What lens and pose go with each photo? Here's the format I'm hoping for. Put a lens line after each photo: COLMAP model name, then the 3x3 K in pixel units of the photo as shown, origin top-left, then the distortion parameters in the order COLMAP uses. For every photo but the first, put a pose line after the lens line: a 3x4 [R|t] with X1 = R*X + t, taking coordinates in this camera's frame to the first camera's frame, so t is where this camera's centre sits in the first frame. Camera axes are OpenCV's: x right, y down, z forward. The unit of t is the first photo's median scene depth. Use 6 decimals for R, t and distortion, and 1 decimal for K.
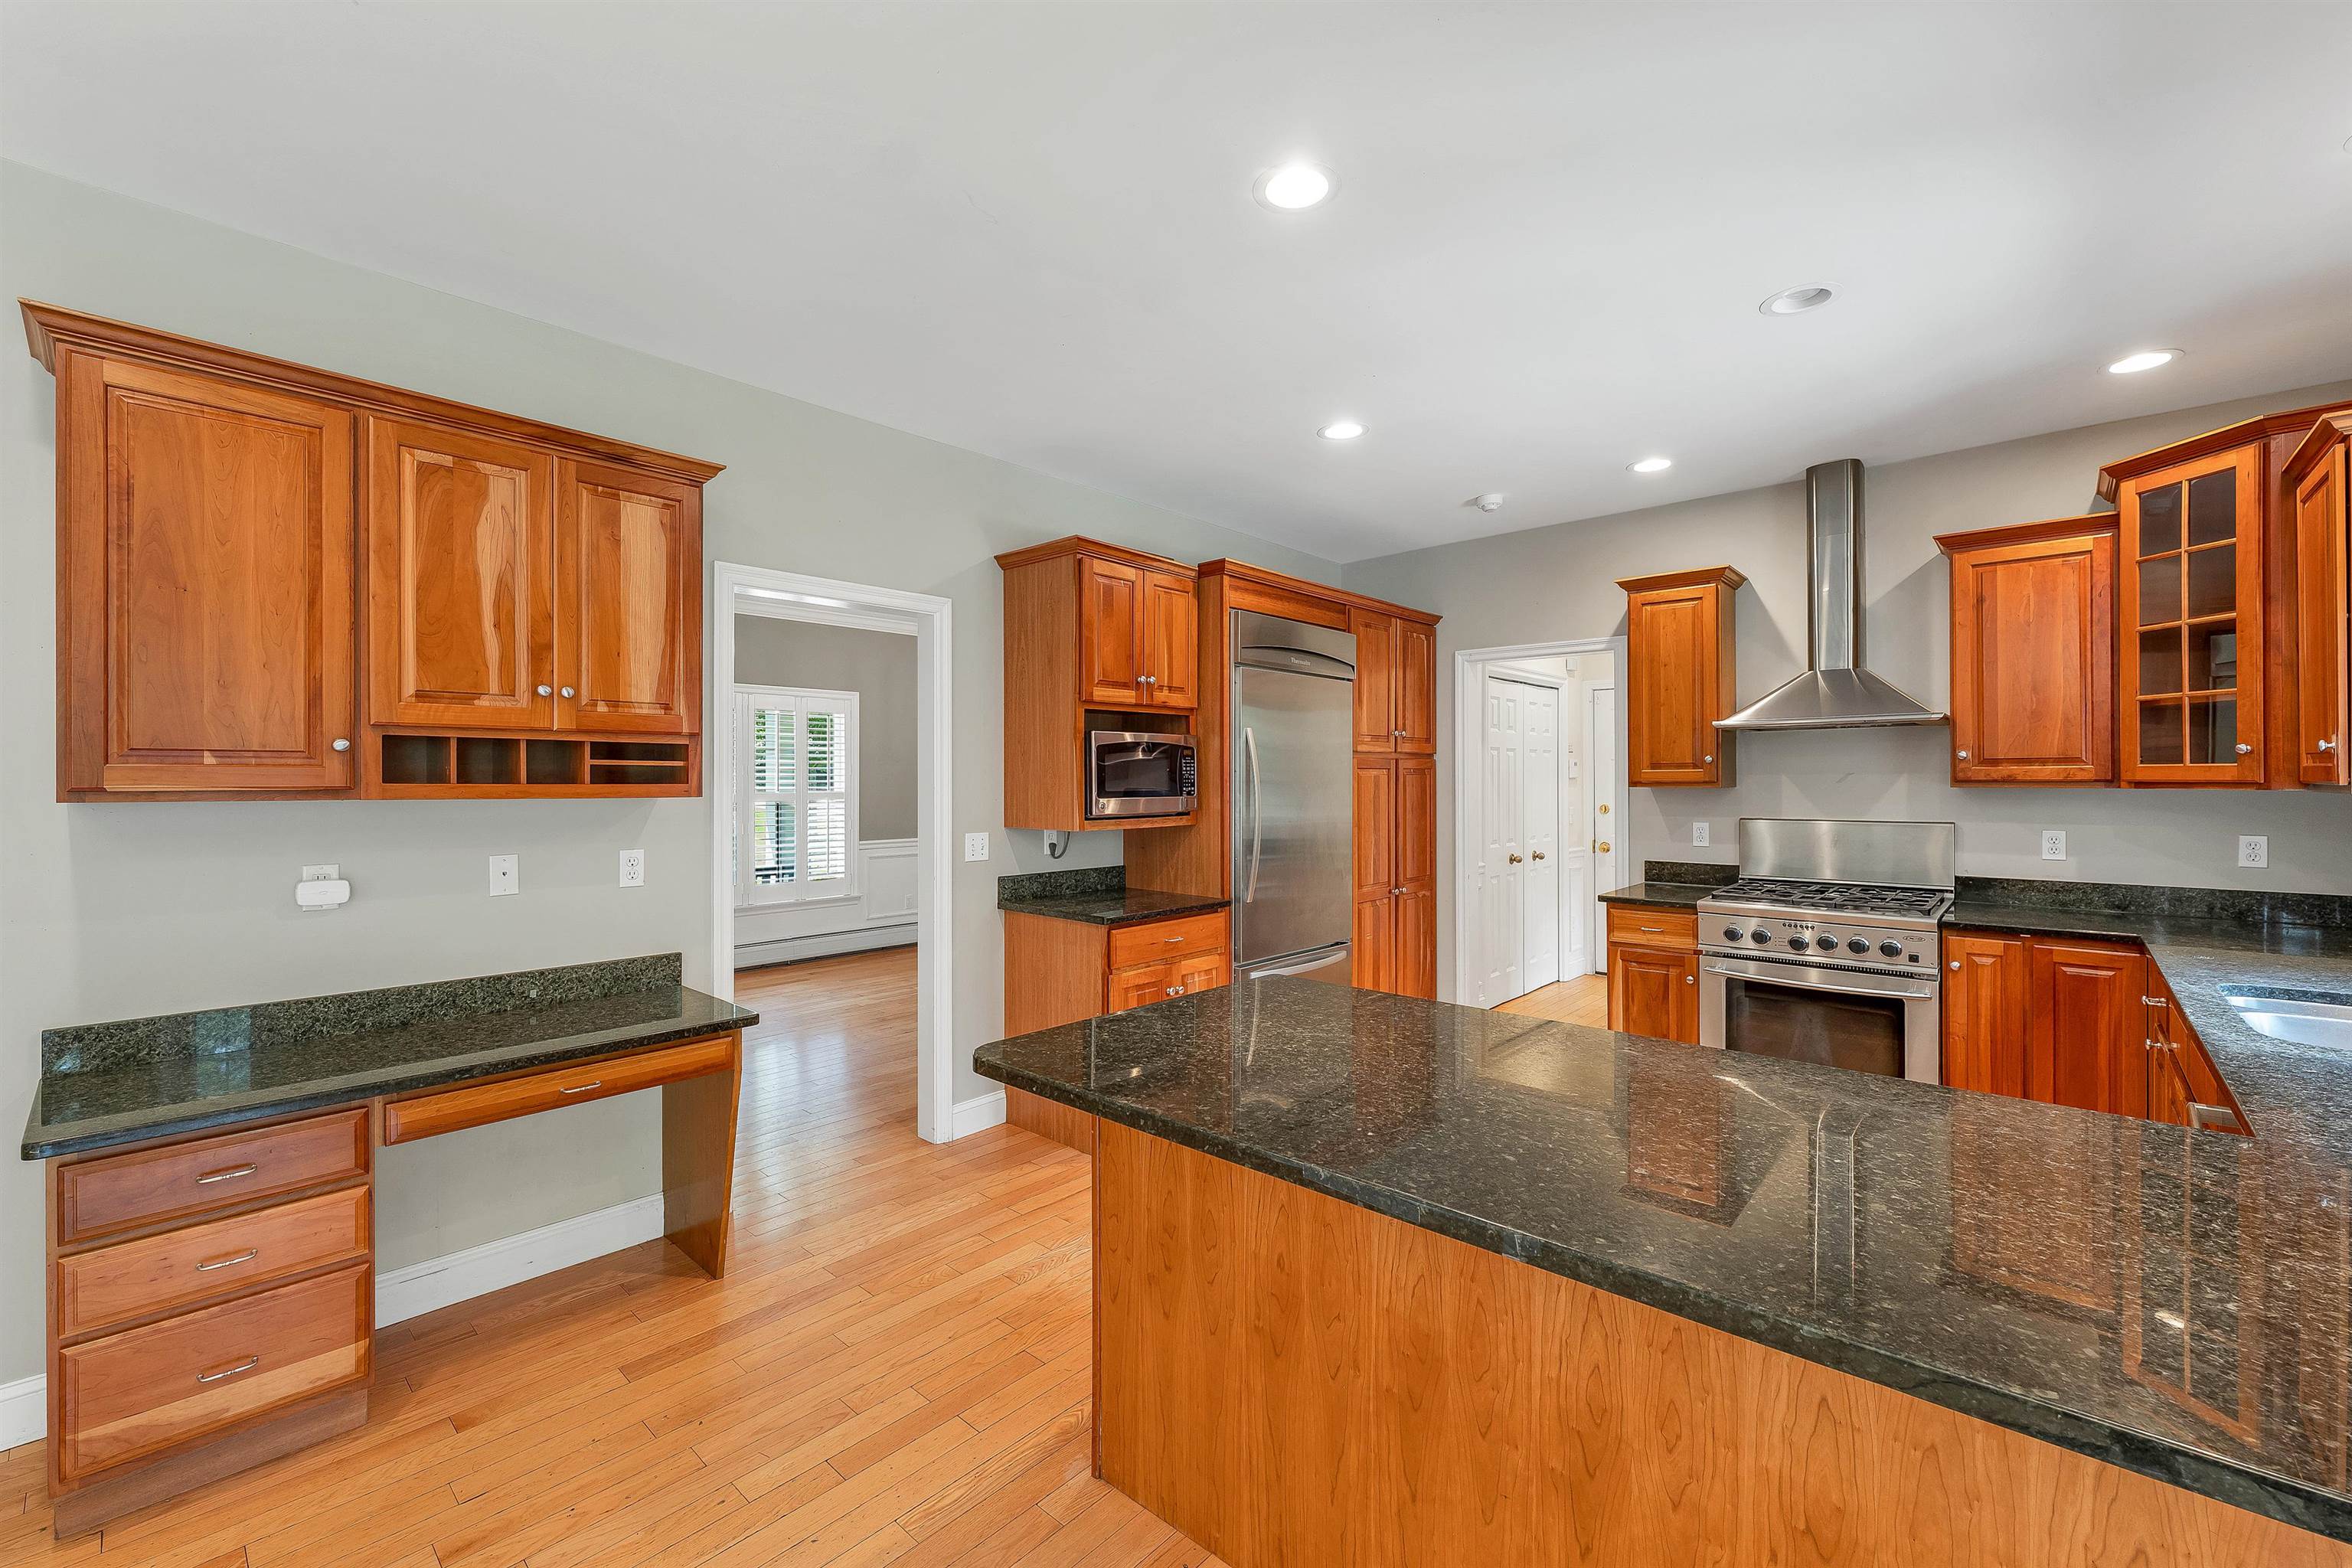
lens RADIAL K [[963.6, 0, 1158.8], [0, 963.6, 777.0], [0, 0, 1]] dist [0.002338, 0.000578]
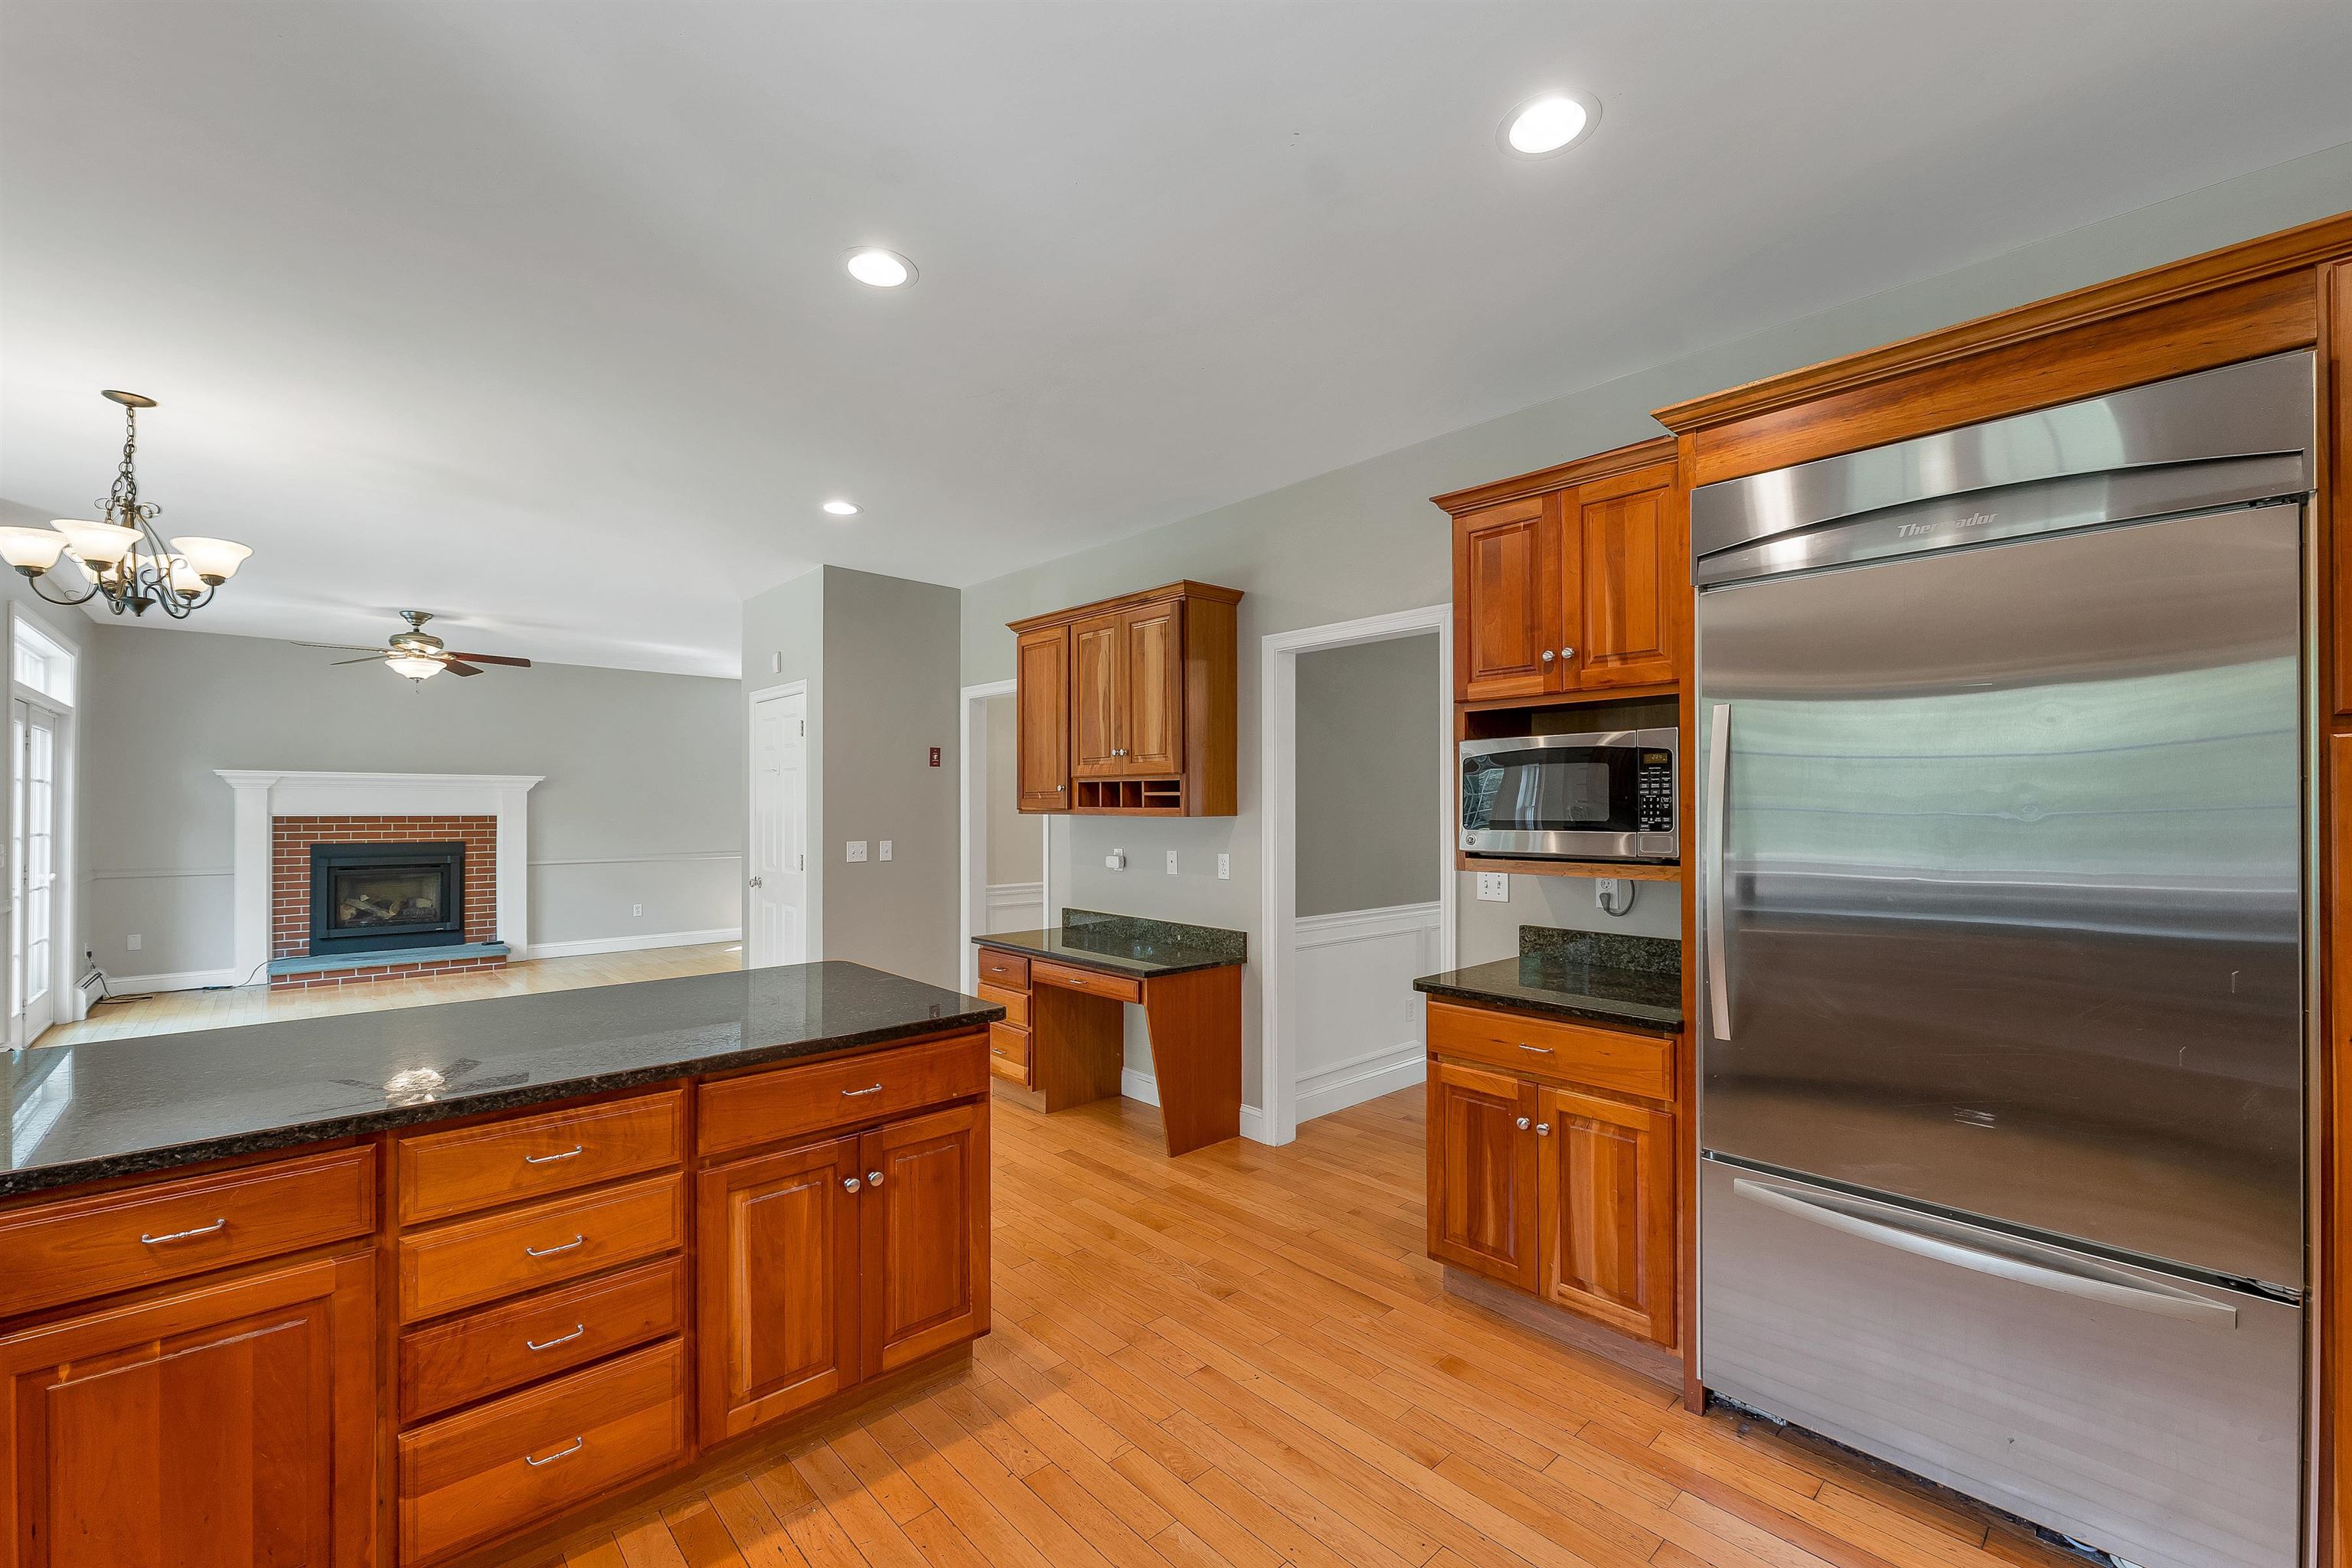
lens RADIAL K [[963.6, 0, 1171.6], [0, 963.6, 803.2], [0, 0, 1]] dist [0.002338, 0.000578]
pose [[-0.083692, -0.001751, -0.996490, 0.711805], [0.002131, 0.999996, -0.001936, 0.002549], [0.996489, -0.002286, -0.083688, 0.835214]]
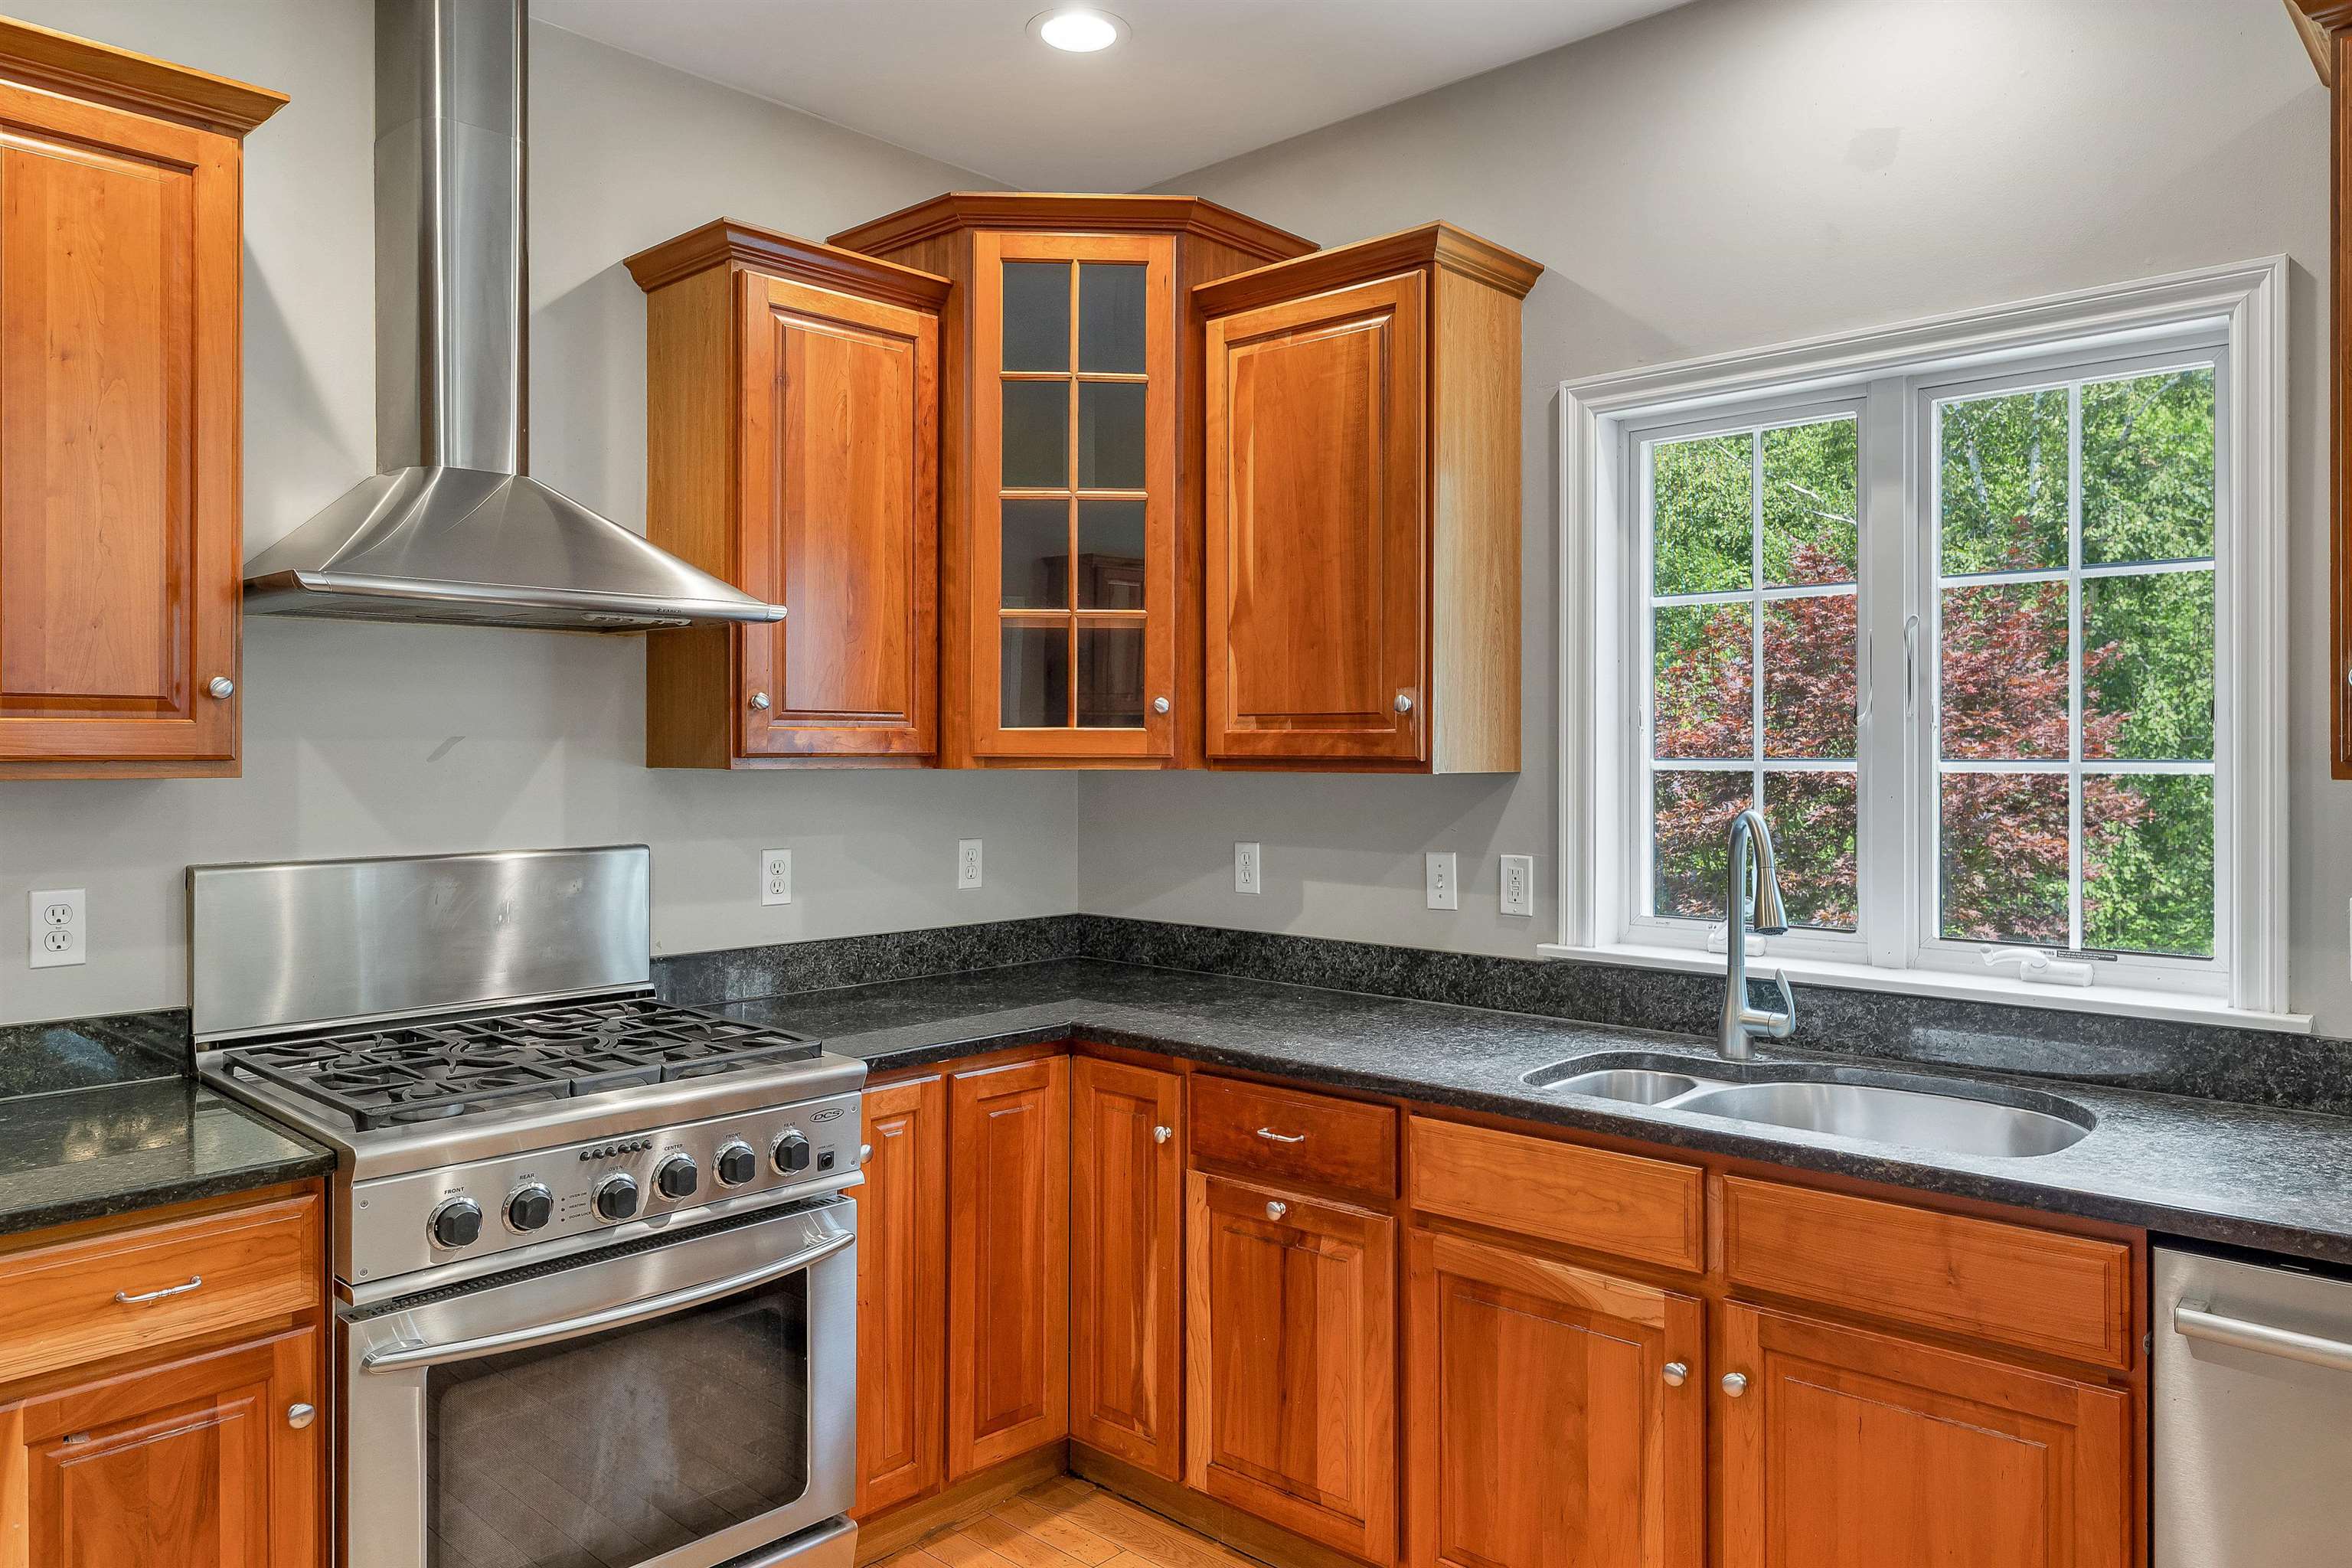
lens RADIAL K [[1569.1, 0, 1170.8], [0, 1569.1, 747.0], [0, 0, 1]] dist [0.003058, -0.003273]
pose [[0.005666, 0.009506, 0.999939, 0.066763], [-0.003897, 0.999947, -0.009484, 0.006098], [-0.999976, -0.003843, 0.005703, 0.789636]]
